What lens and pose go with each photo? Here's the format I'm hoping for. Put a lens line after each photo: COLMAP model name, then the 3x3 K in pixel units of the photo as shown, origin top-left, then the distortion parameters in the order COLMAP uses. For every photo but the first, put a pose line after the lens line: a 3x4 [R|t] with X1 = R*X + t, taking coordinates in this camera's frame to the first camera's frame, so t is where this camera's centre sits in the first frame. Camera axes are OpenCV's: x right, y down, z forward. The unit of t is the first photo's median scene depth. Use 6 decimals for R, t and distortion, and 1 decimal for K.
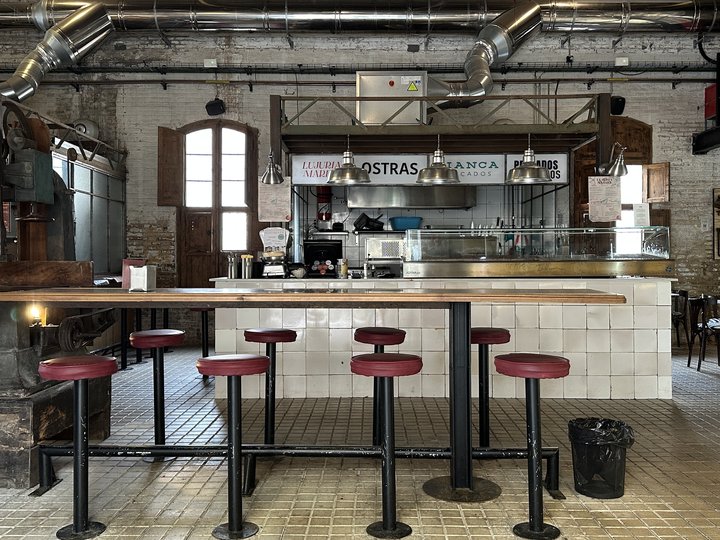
lens RADIAL K [[626.2, 0, 360.0], [0, 626.2, 270.0], [0, 0, 1]] dist [0.205817, -0.349534]
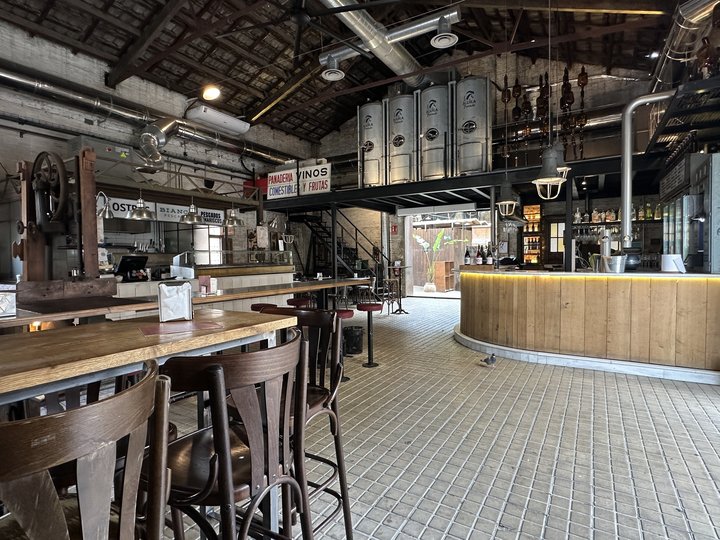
lens RADIAL K [[381.6, 0, 360.0], [0, 381.6, 270.0], [0, 0, 1]] dist [-0.002798, -0.000594]
pose [[0.516484, -0.039209, 0.855399, -0.349862], [0.036675, 0.999047, 0.023649, -0.010242], [-0.855511, 0.019157, 0.517430, 0.036944]]
